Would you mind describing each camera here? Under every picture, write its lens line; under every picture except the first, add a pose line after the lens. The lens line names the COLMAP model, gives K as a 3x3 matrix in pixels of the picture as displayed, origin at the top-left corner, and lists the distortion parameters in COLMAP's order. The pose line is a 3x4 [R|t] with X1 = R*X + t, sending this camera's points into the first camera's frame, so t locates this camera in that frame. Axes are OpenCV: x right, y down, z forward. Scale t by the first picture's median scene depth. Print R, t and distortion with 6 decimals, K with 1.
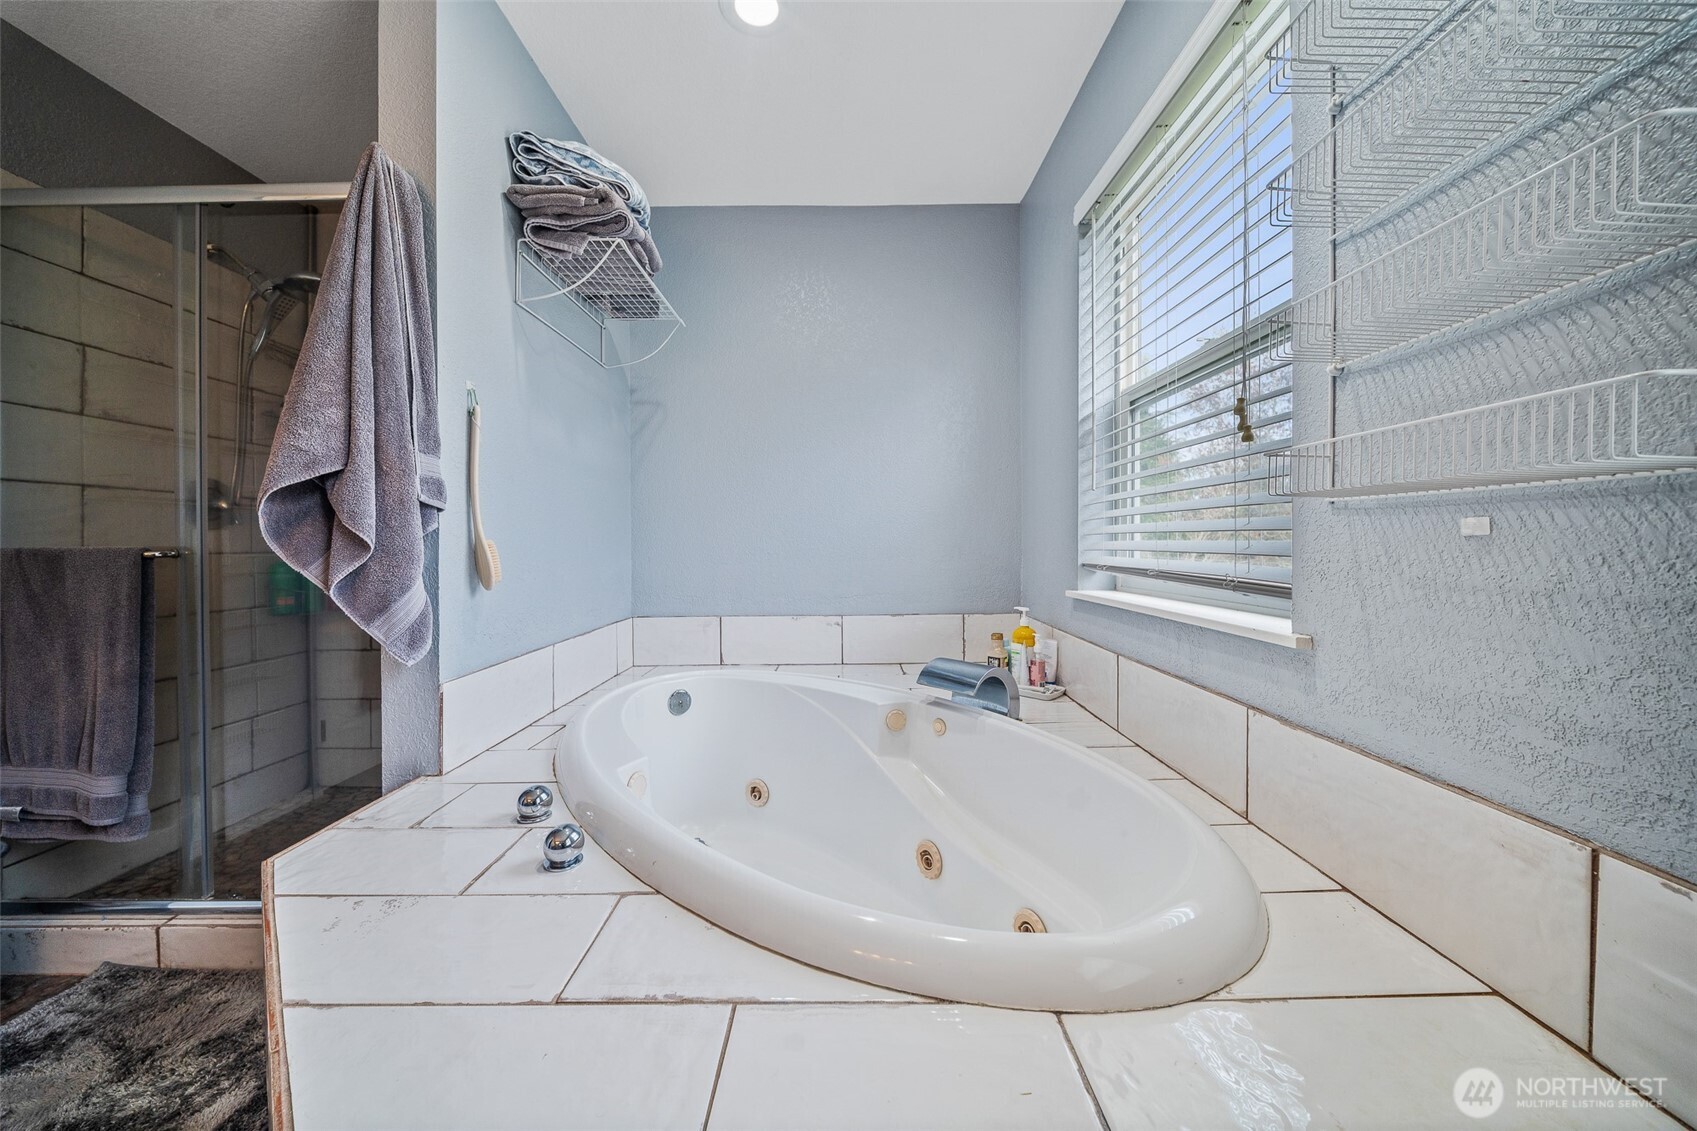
lens RADIAL K [[597.7, 0, 844.8], [0, 597.7, 547.0], [0, 0, 1]] dist [0.004644, -0.005102]
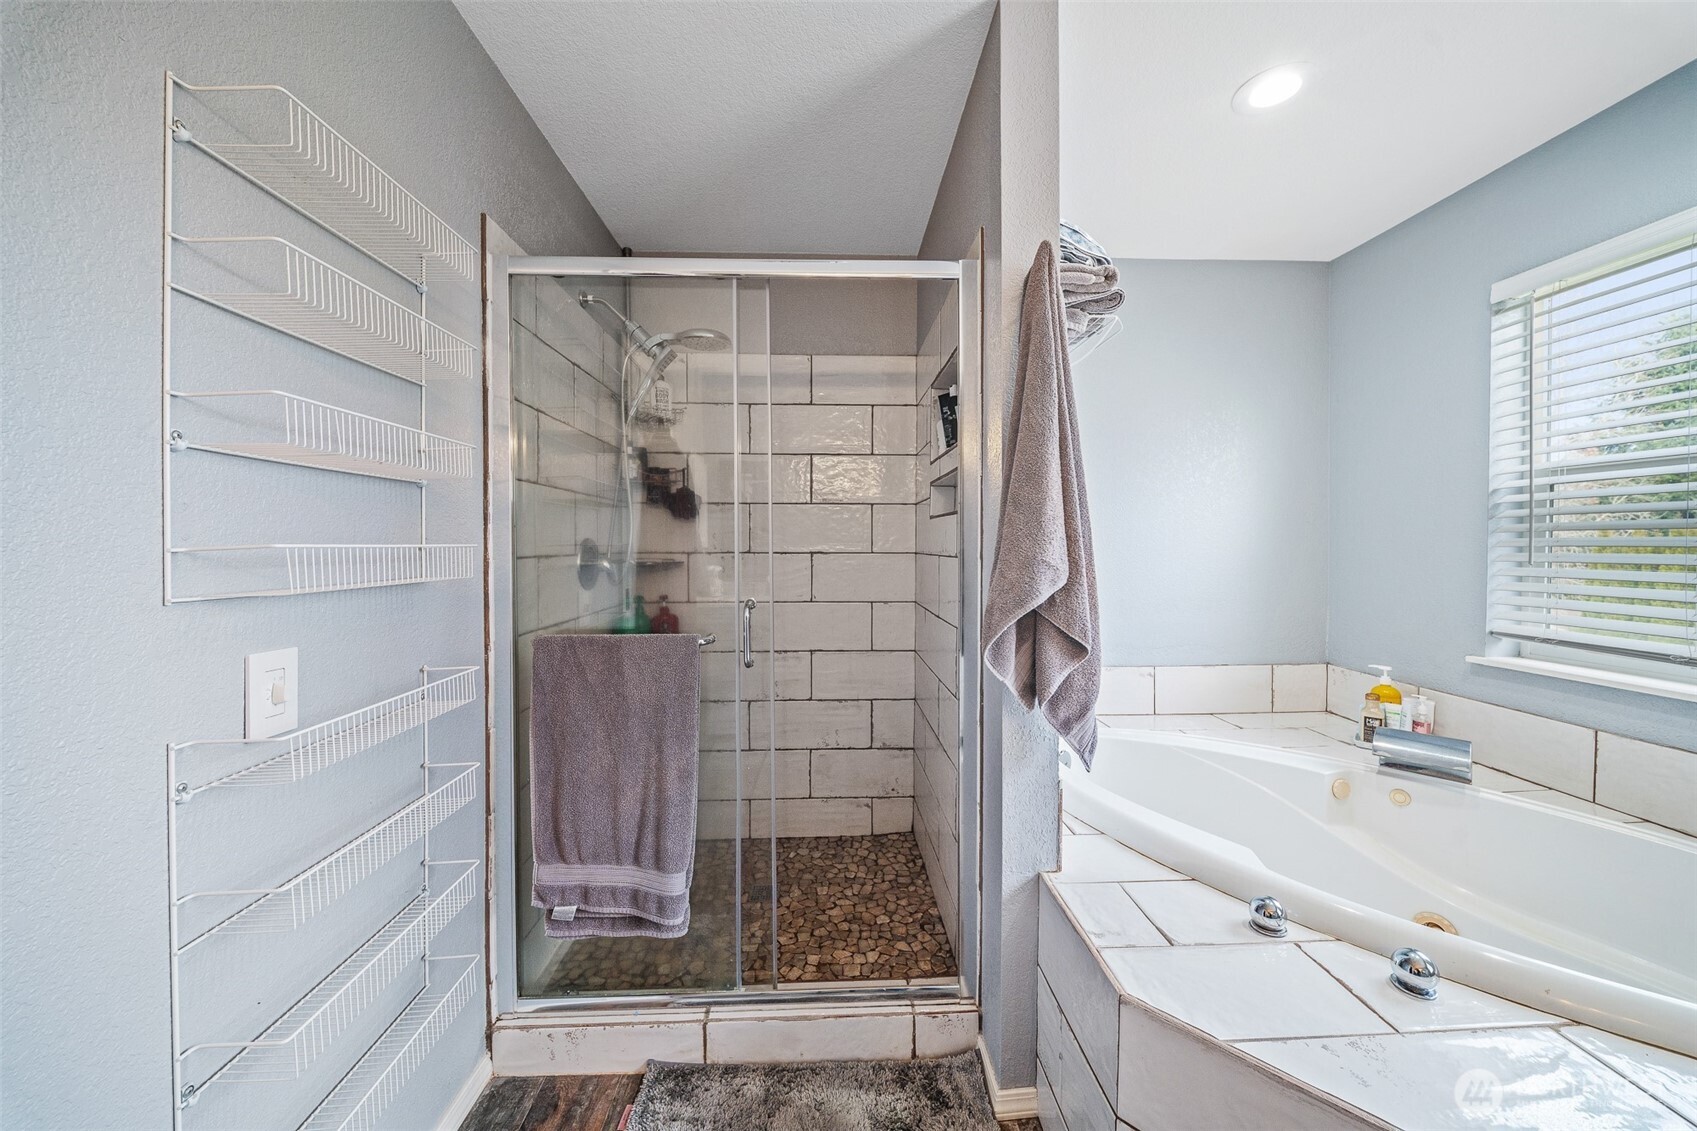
lens RADIAL K [[593.5, 0, 844.5], [0, 593.5, 552.9], [0, 0, 1]] dist [0.001669, -0.004670]
pose [[0.999550, 0.005380, 0.029497, -0.845704], [-0.005583, 0.999961, 0.006797, -0.122443], [-0.029460, -0.006959, 0.999542, 0.021197]]
